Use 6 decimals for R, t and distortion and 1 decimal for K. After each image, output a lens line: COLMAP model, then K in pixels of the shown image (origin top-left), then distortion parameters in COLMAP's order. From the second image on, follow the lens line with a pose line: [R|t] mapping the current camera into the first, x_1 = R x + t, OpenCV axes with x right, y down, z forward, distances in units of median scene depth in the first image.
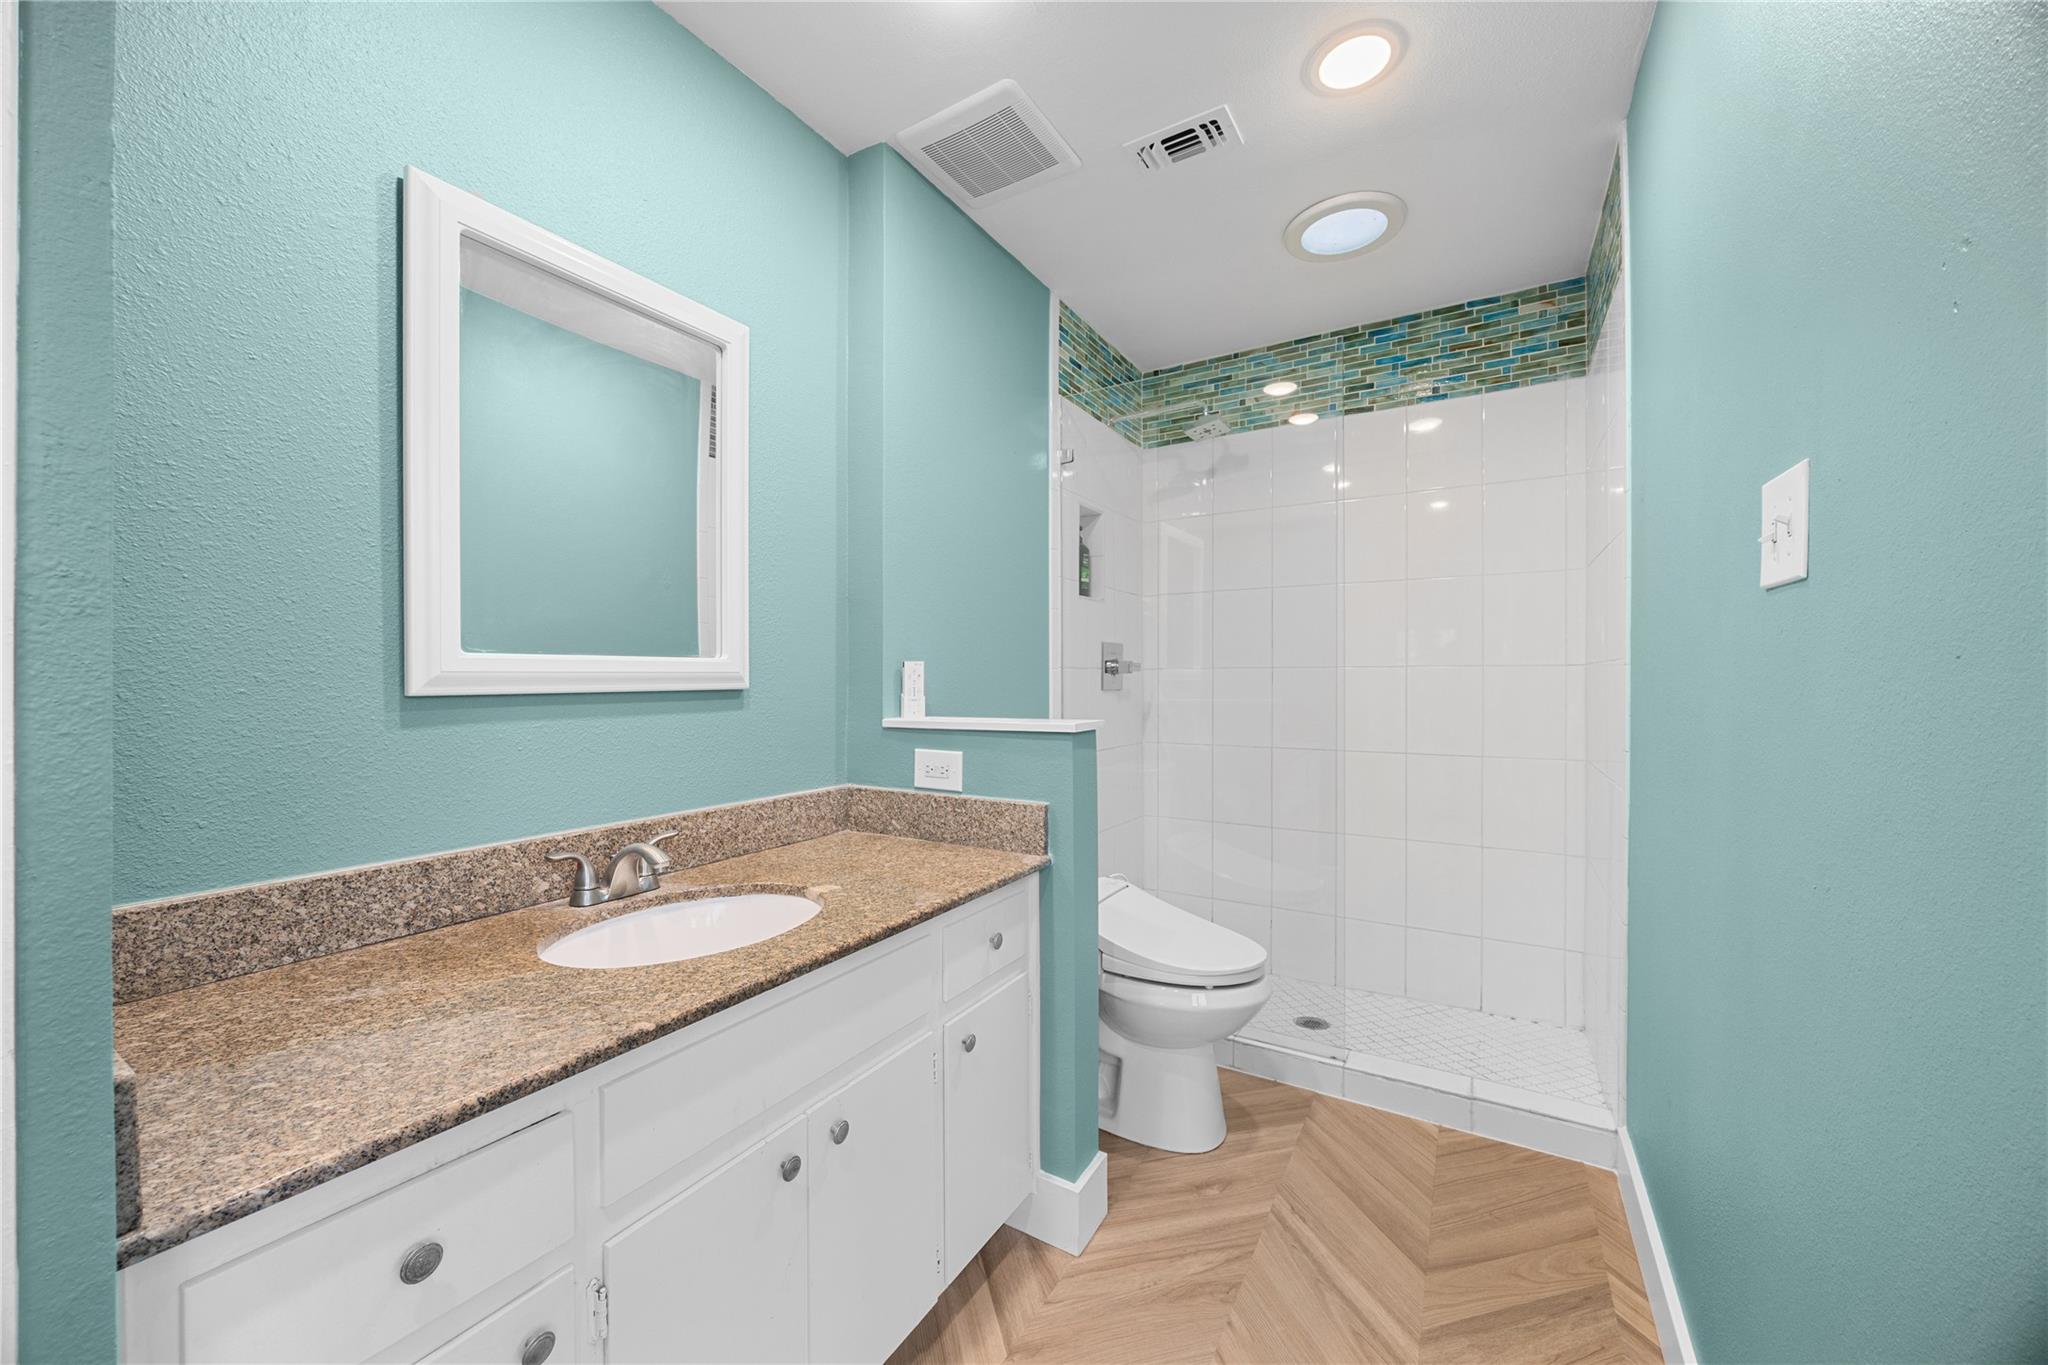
lens RADIAL K [[773.9, 0, 1013.9], [0, 773.9, 682.6], [0, 0, 1]] dist [-0.005387, 0.000633]
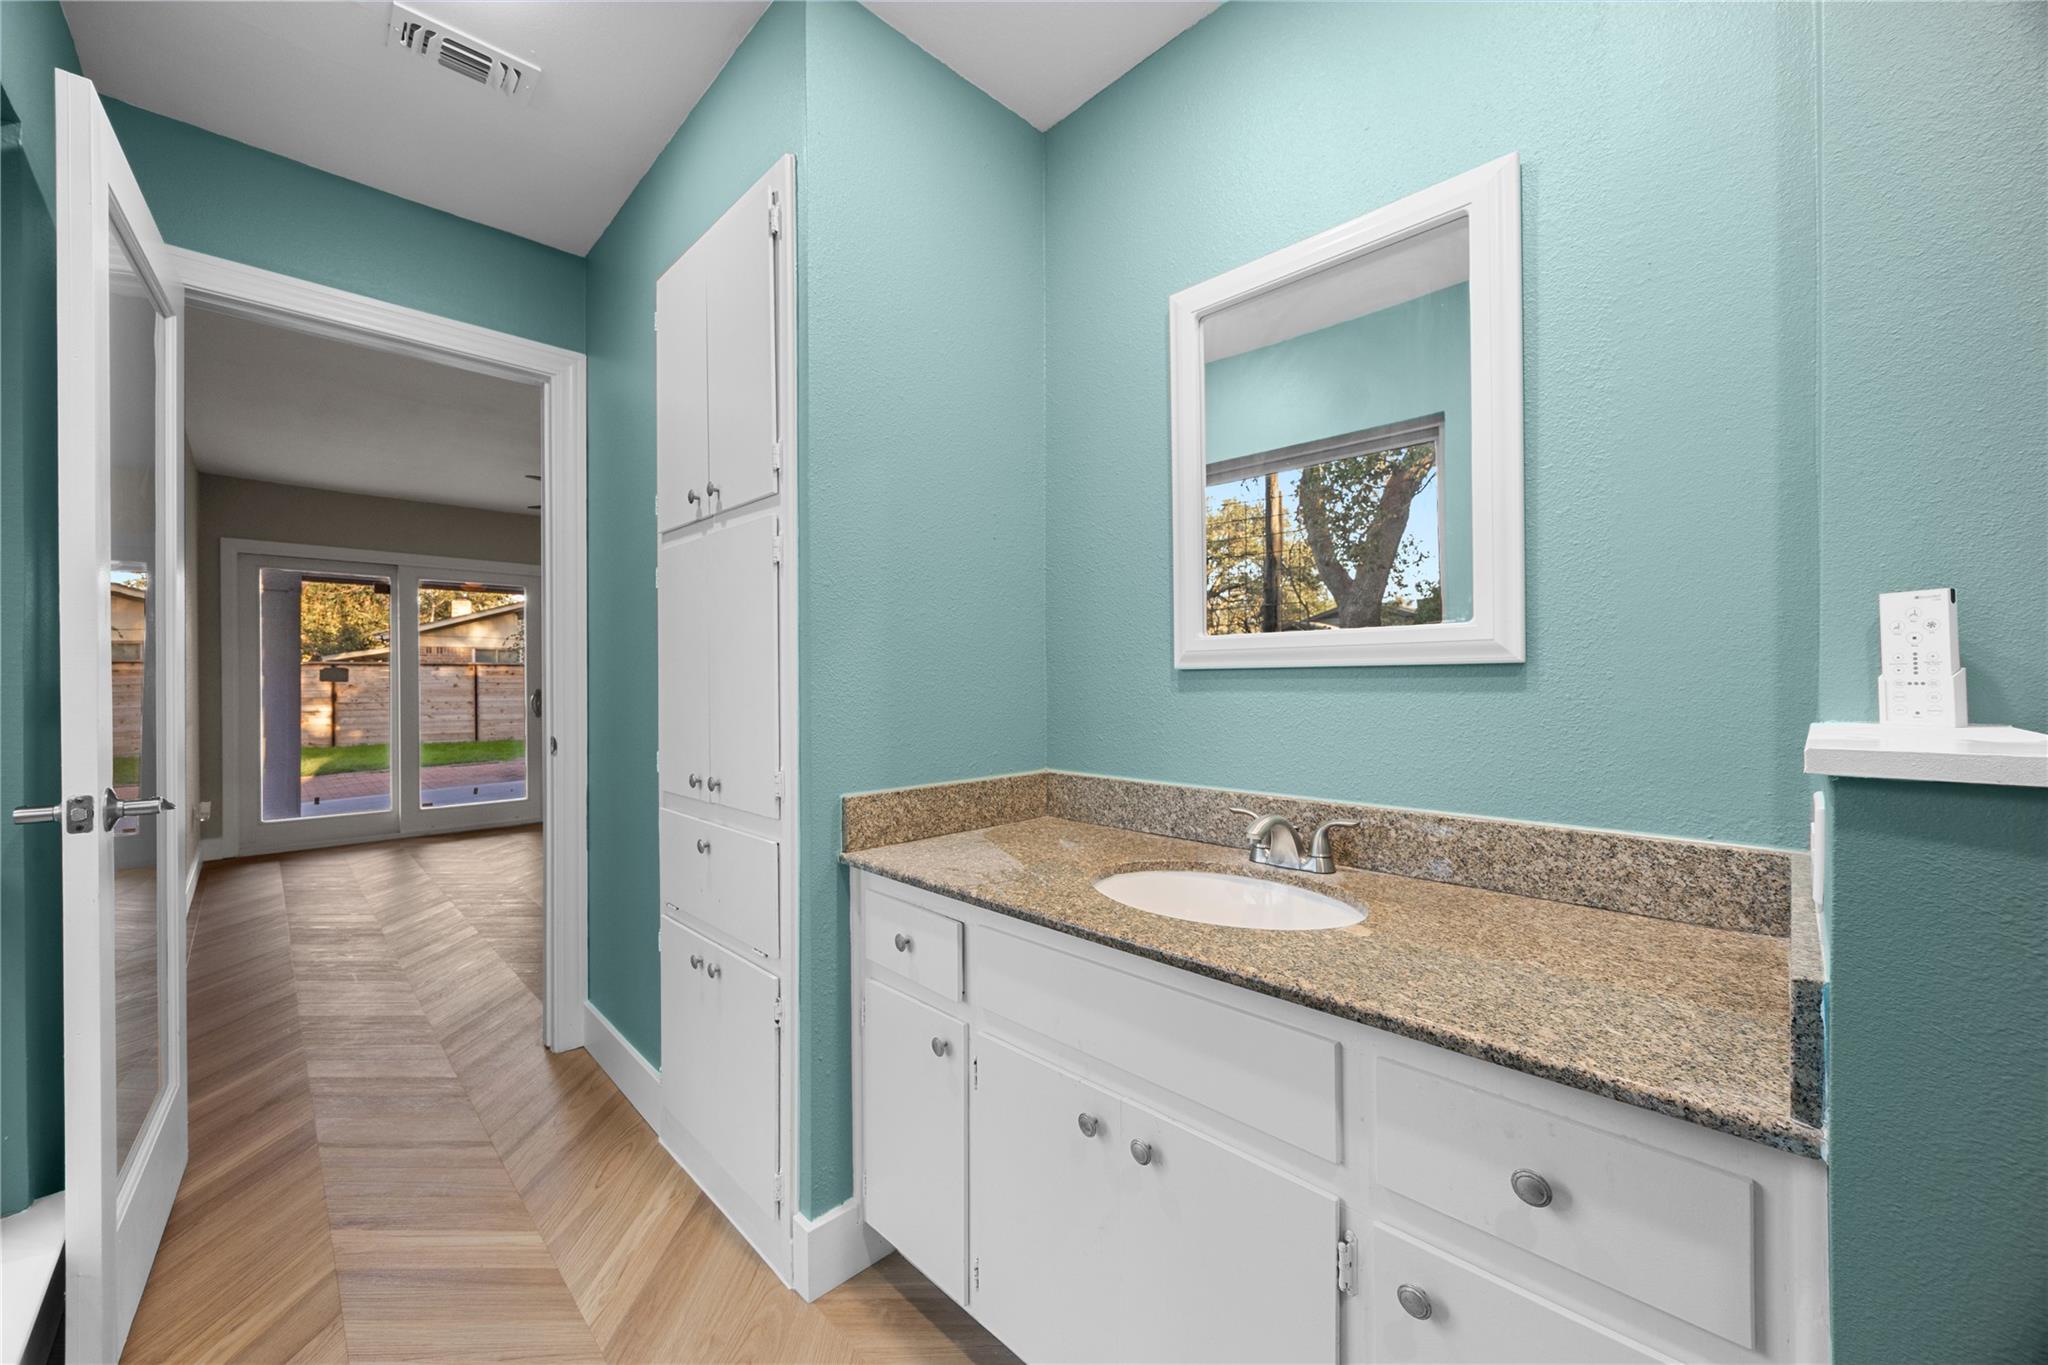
lens RADIAL K [[773.9, 0, 1011.0], [0, 773.9, 681.5], [0, 0, 1]] dist [-0.005387, 0.000633]
pose [[-0.251996, 0.006018, -0.967709, 0.586202], [0.001214, 0.999982, 0.005902, 0.027034], [0.967727, 0.000312, -0.251999, 0.931291]]
